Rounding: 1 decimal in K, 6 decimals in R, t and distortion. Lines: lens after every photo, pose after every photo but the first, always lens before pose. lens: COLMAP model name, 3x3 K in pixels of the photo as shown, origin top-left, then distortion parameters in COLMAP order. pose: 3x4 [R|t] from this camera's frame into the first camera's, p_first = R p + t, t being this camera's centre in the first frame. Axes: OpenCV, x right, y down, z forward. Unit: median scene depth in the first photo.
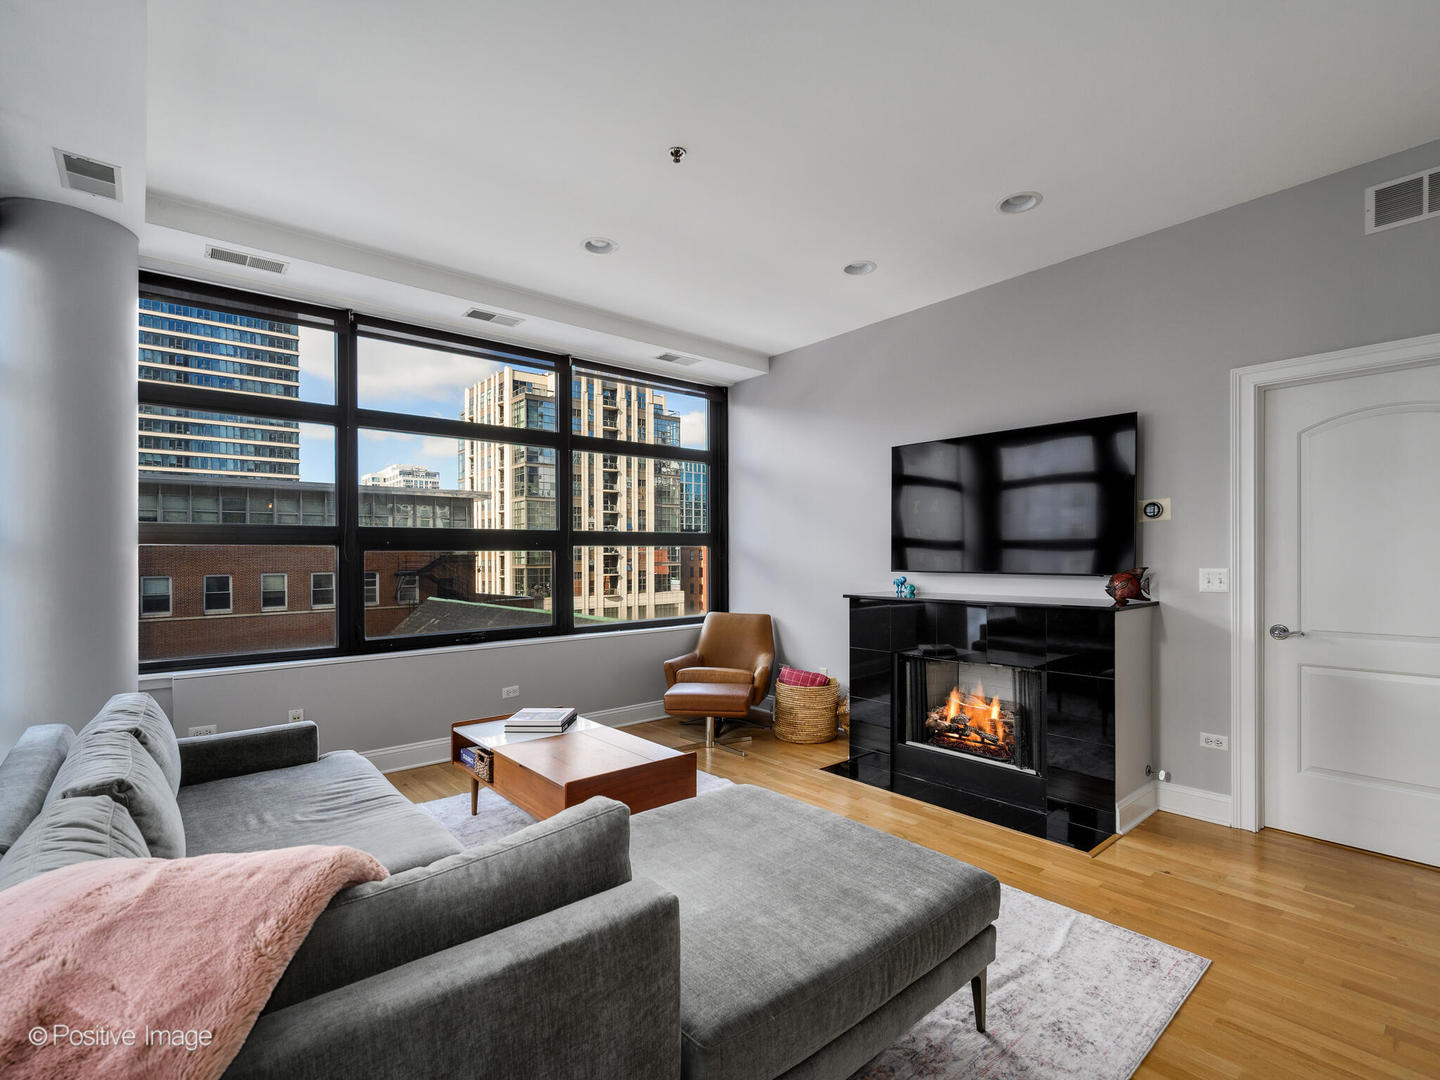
lens RADIAL K [[682.9, 0, 725.1], [0, 682.9, 560.1], [0, 0, 1]] dist [-0.001401, -0.000173]
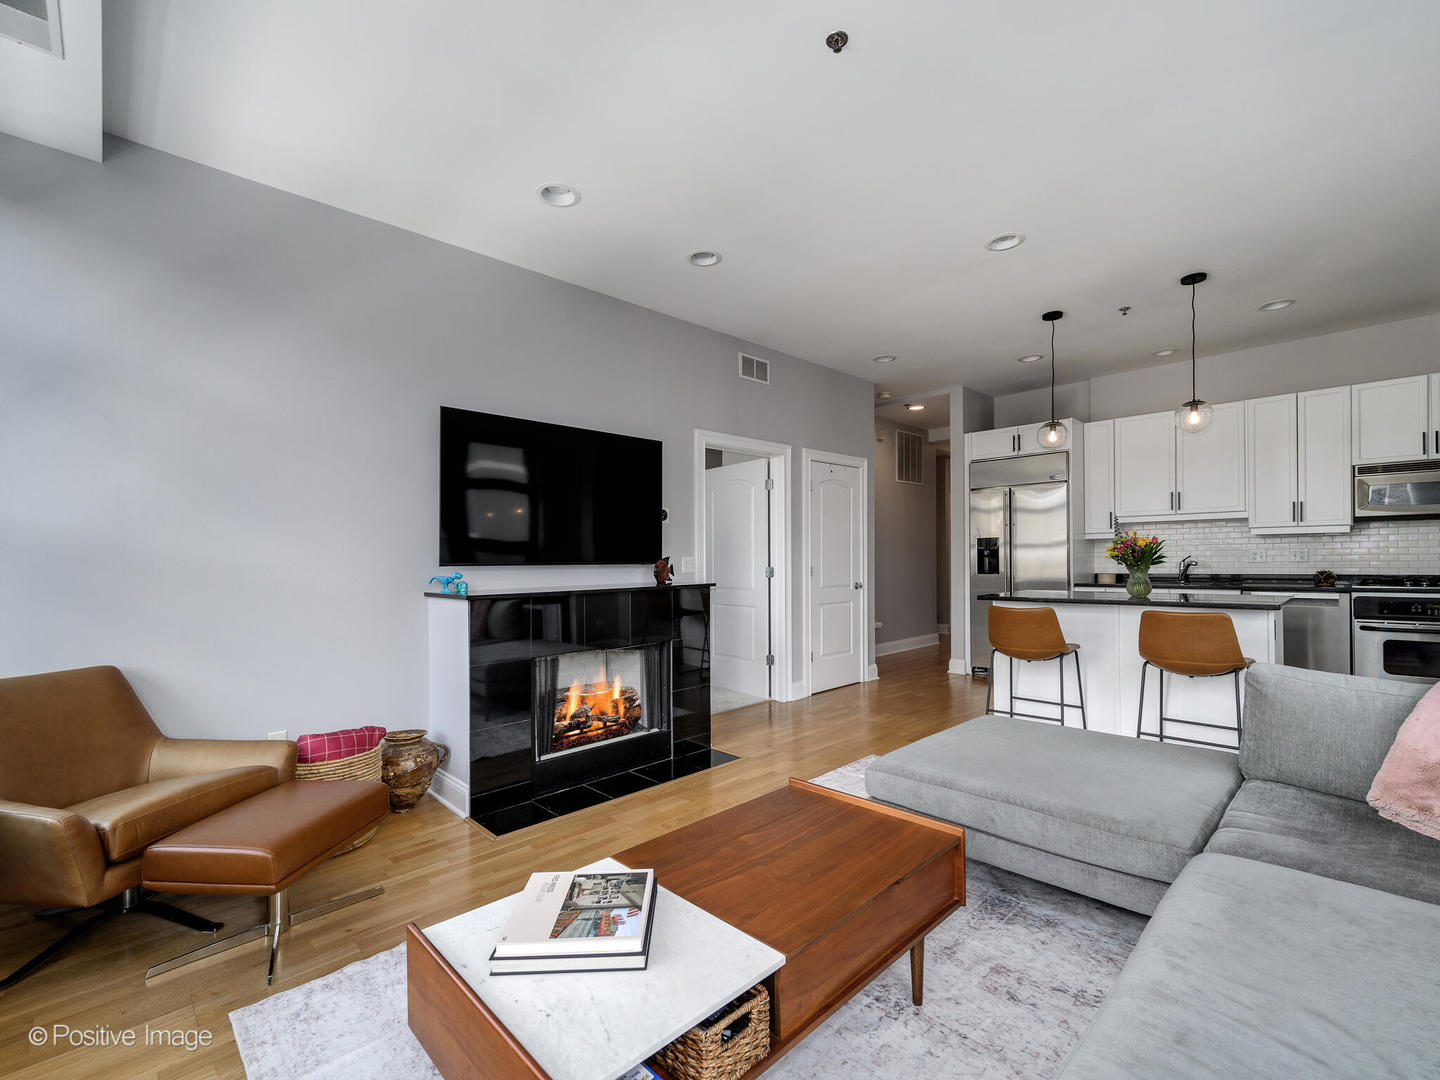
lens RADIAL K [[637.1, 0, 724.8], [0, 637.1, 553.7], [0, 0, 1]] dist [-0.008955, 0.001129]
pose [[-0.054657, 0.017443, 0.998353, -0.578910], [0.015170, 0.999747, -0.016637, 0.024634], [-0.998390, 0.014236, -0.054908, 0.843459]]
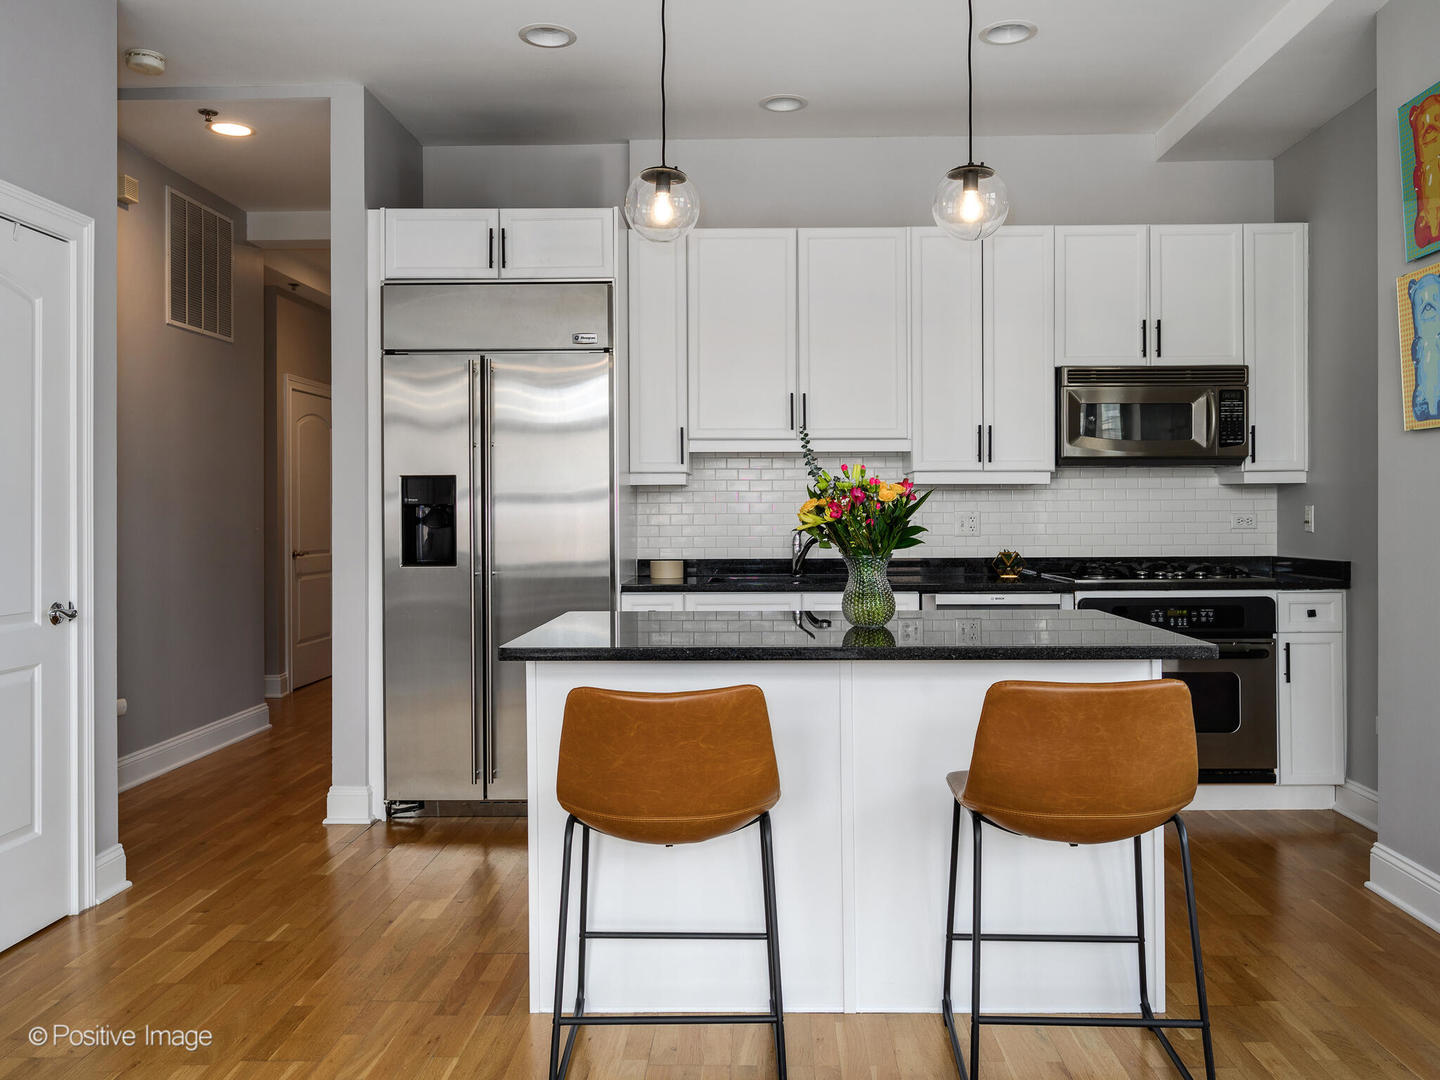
lens RADIAL K [[1137.7, 0, 723.3], [0, 1137.7, 490.8], [0, 0, 1]] dist [-0.002783, -0.003577]
pose [[-0.730582, 0.023621, 0.682416, -0.027842], [0.011394, 0.999684, -0.022404, 0.013092], [-0.682730, -0.008593, -0.730620, 0.729768]]
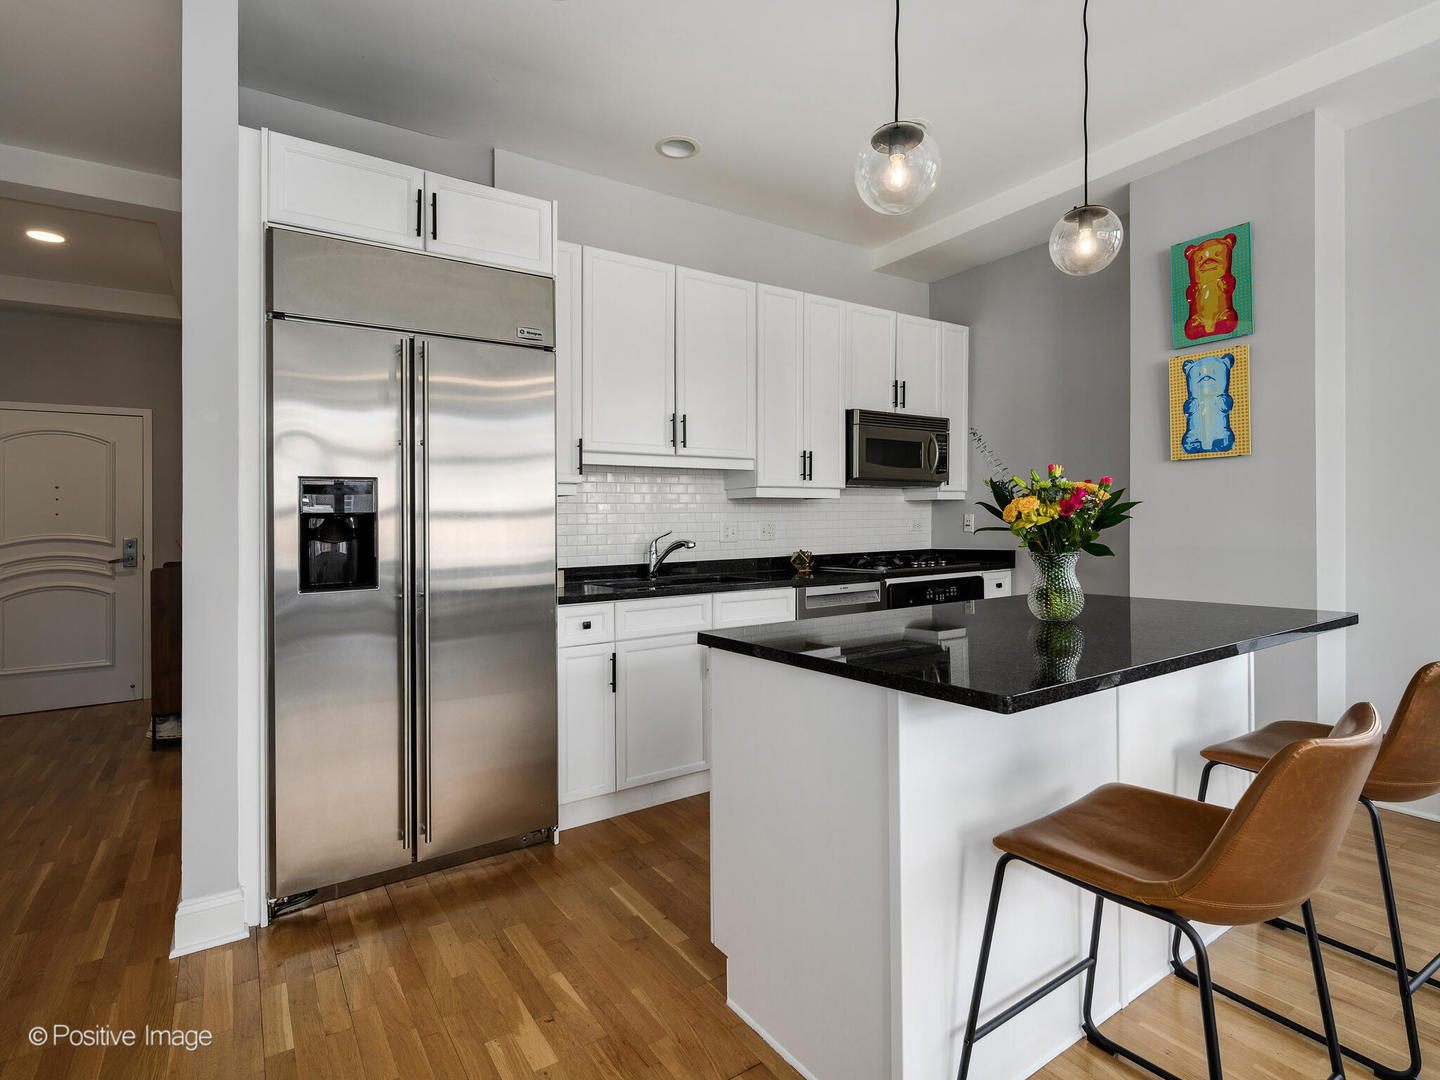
lens RADIAL K [[740.5, 0, 738.7], [0, 740.5, 513.7], [0, 0, 1]] dist [-0.000687, -0.000028]
pose [[-0.992388, 0.027059, 0.120138, 0.567991], [0.025611, 0.999580, -0.013579, 0.014548], [-0.120455, -0.010399, -0.992664, 0.651761]]
